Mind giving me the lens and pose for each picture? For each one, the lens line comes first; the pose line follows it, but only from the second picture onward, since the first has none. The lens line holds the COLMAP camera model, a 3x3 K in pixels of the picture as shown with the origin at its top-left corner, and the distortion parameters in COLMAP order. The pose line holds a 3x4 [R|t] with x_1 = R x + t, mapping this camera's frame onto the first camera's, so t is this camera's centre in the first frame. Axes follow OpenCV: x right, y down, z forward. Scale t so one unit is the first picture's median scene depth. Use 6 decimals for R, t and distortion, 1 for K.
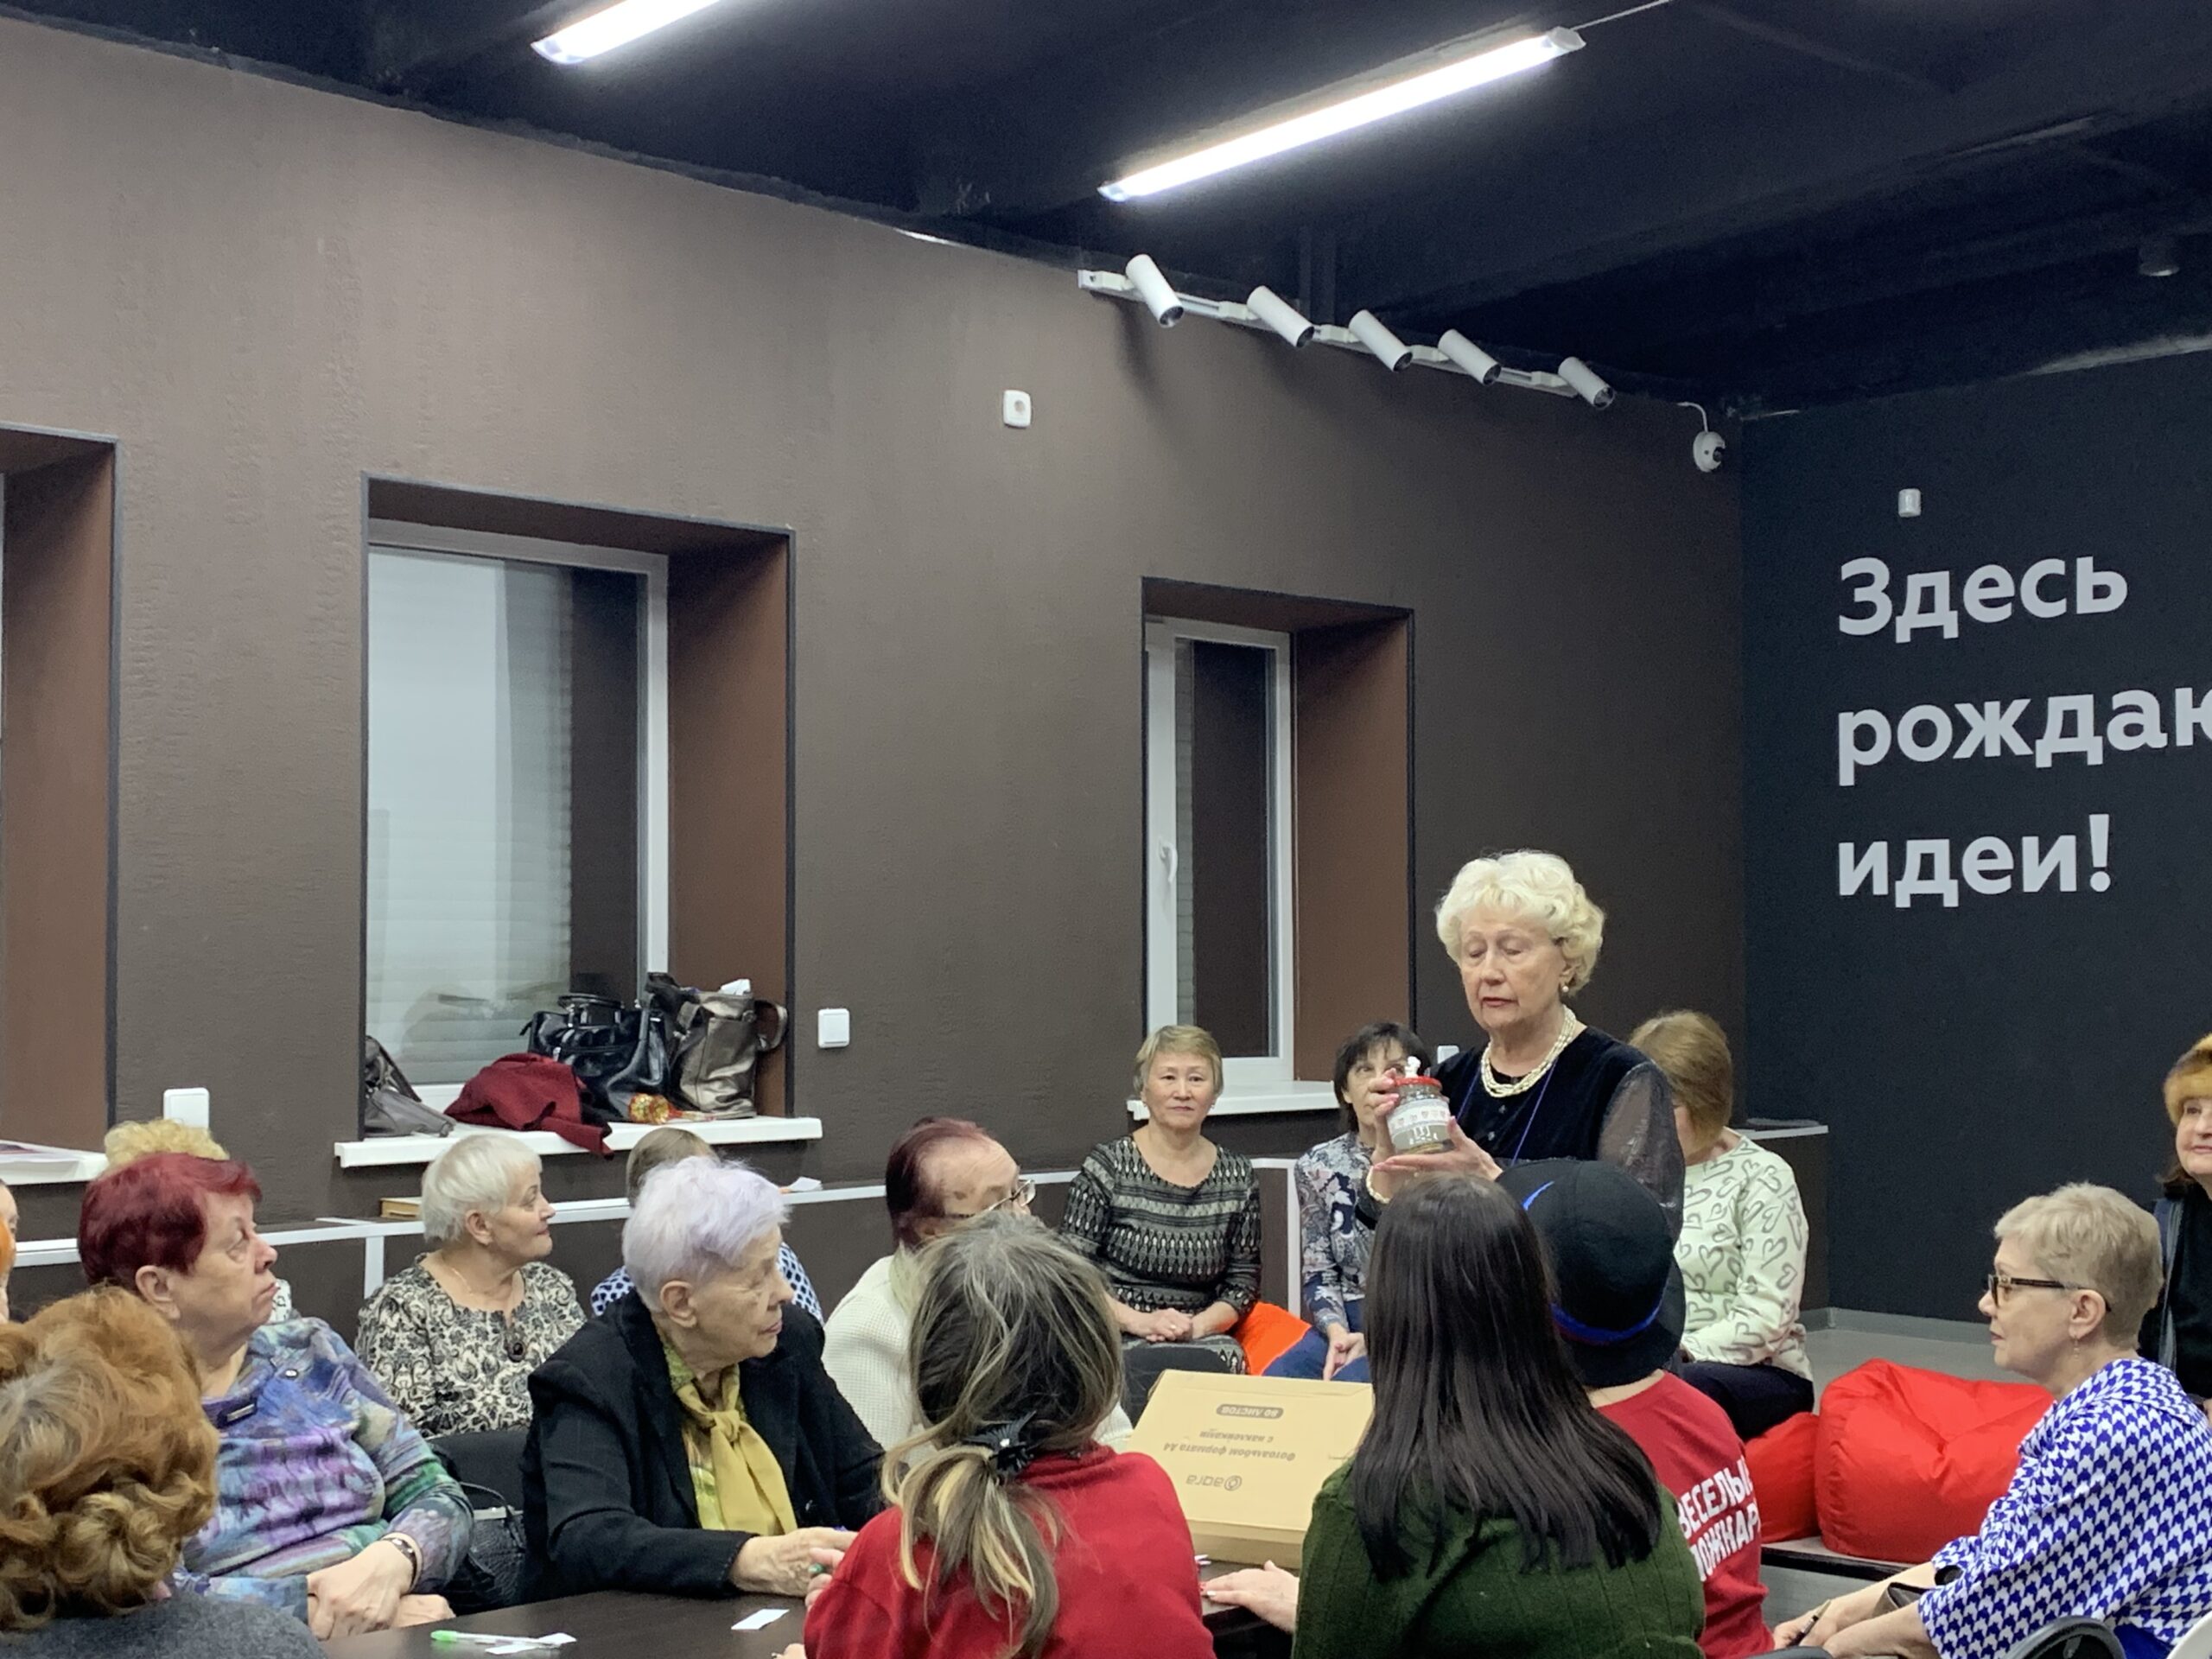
lens RADIAL K [[3026.8, 0, 1108.4], [0, 3026.8, 832.9], [0, 0, 1]] dist [0.212633, 0.000000]
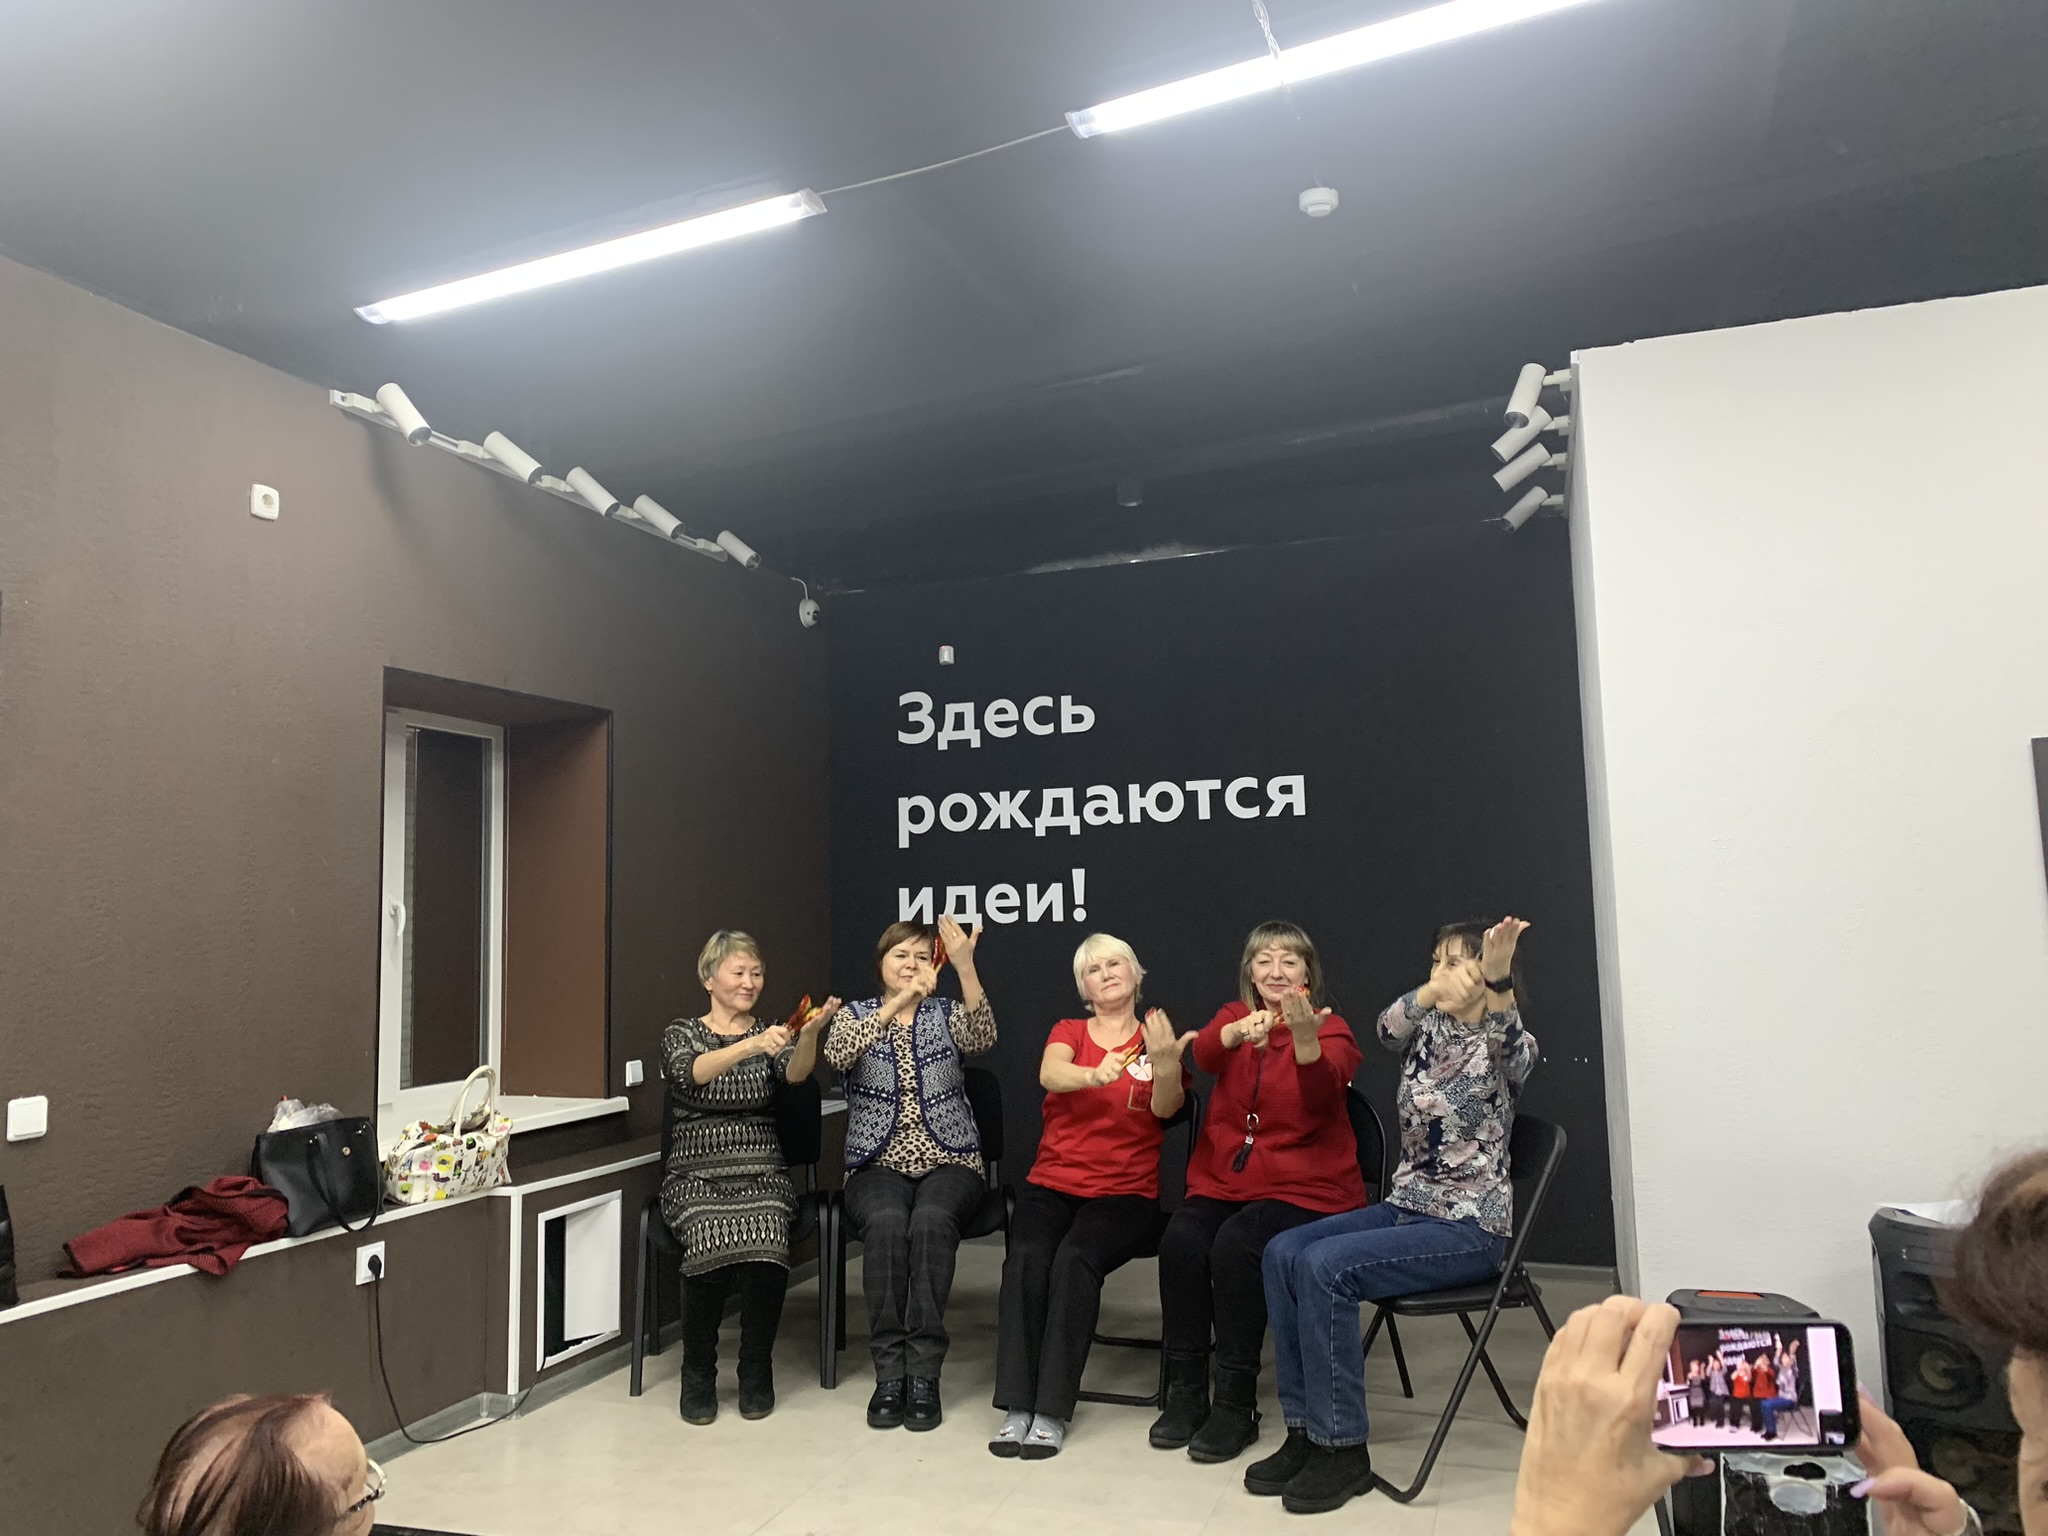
lens RADIAL K [[1597.5, 0, 1057.0], [0, 1597.5, 773.3], [0, 0, 1]] dist [0.003308, 0.008722]
pose [[0.908791, 0.019205, 0.416809, -0.007834], [0.004806, 0.998392, -0.056481, -0.008224], [-0.417224, 0.053333, 0.907238, 0.303247]]
